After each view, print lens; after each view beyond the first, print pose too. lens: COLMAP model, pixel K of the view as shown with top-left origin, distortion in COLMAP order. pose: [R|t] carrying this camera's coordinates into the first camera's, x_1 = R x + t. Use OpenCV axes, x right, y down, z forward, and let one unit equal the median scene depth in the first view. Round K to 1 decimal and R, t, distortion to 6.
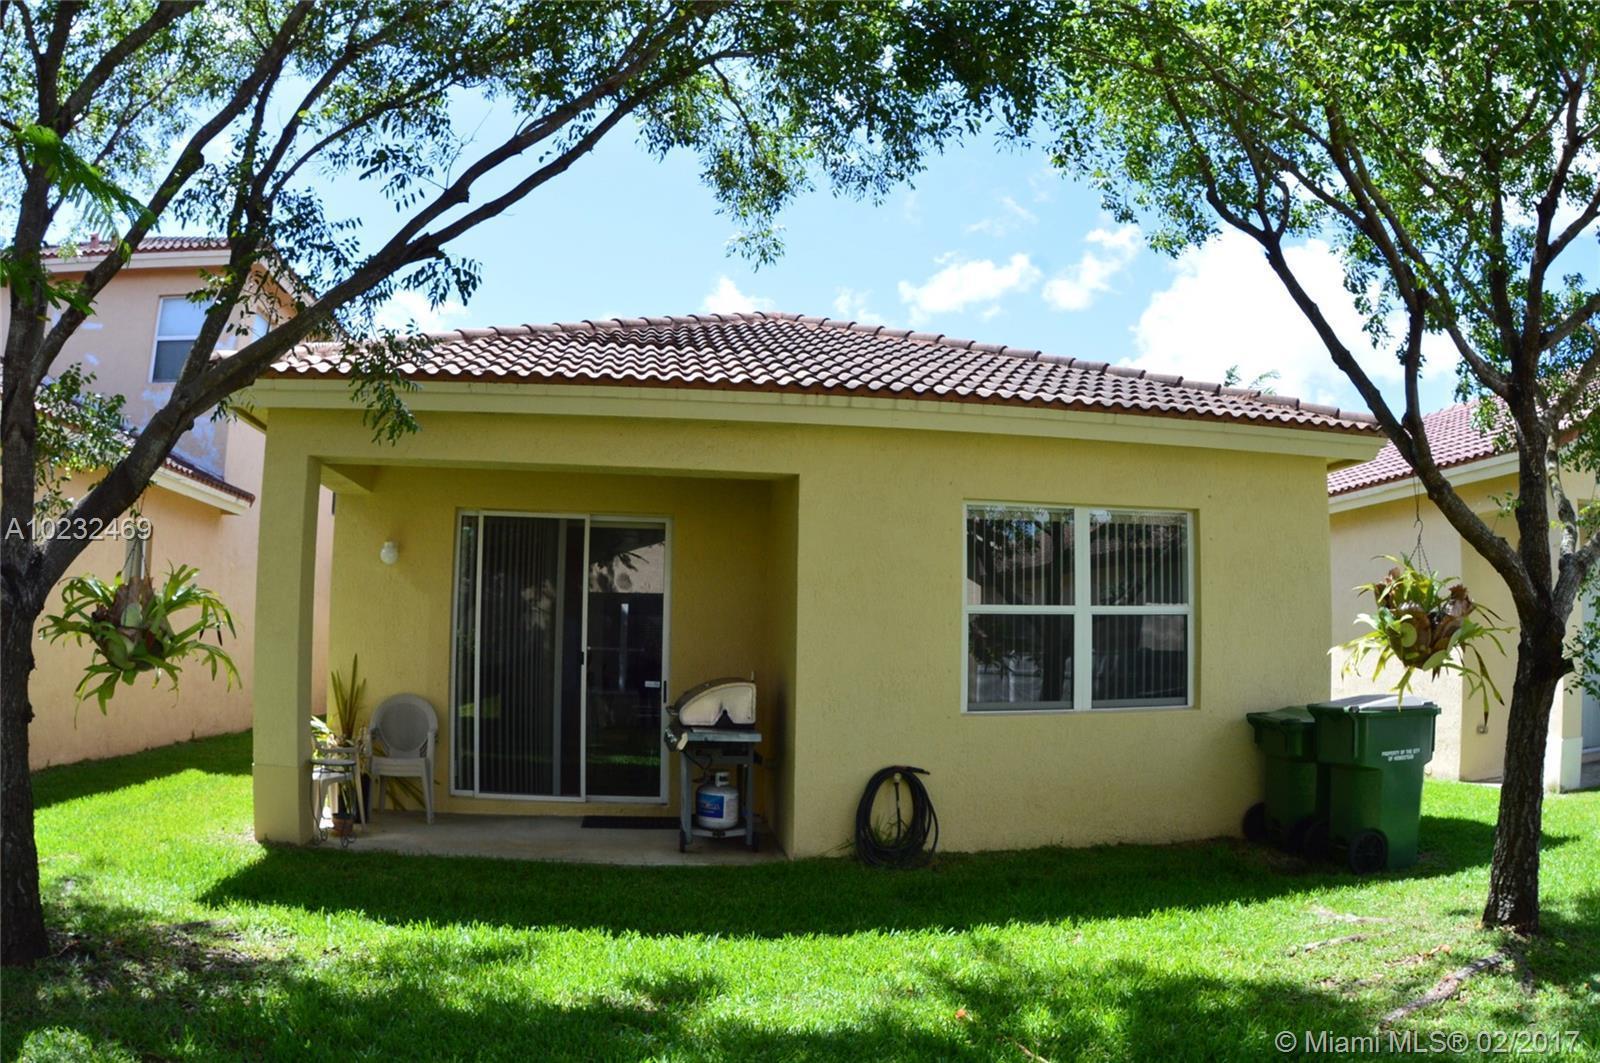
lens RADIAL K [[1073.7, 0, 800.0], [0, 1073.7, 531.5], [0, 0, 1]] dist [-0.319248, 0.098479]
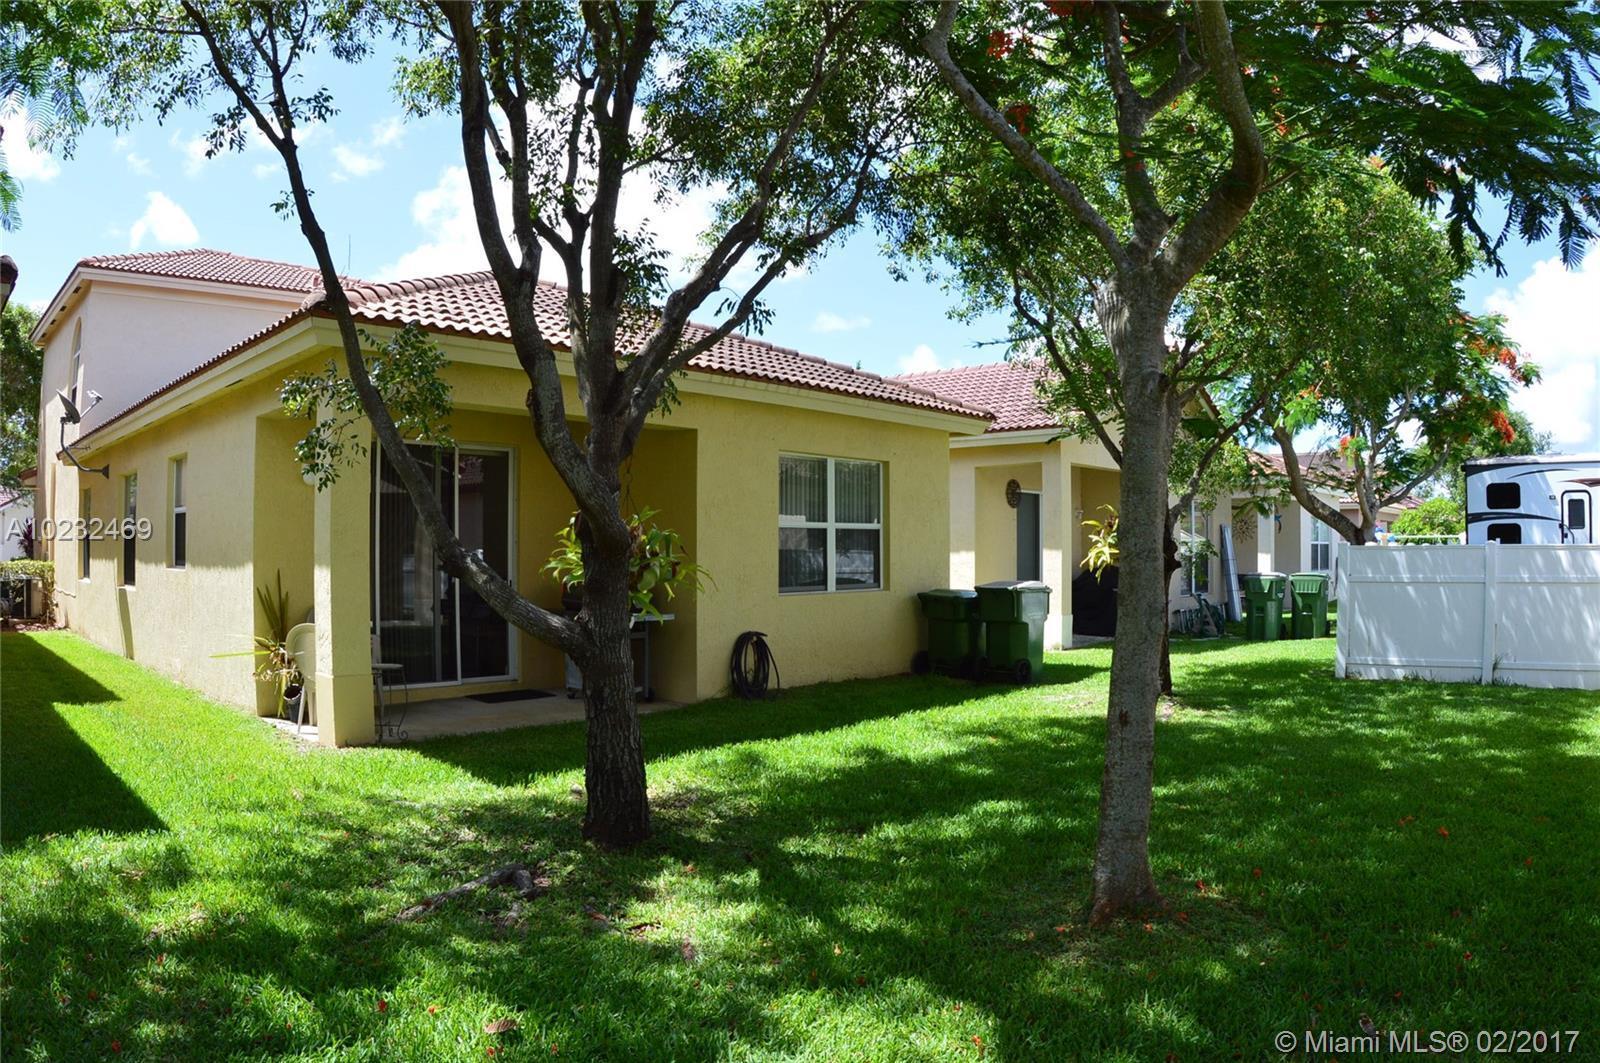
lens RADIAL K [[1073.7, 0, 800.0], [0, 1073.7, 531.5], [0, 0, 1]] dist [-0.319248, 0.098479]
pose [[0.762388, -0.004077, 0.647107, -0.777611], [-0.057288, 0.995629, 0.073767, -0.028310], [-0.644580, -0.093311, 0.758822, -0.153748]]
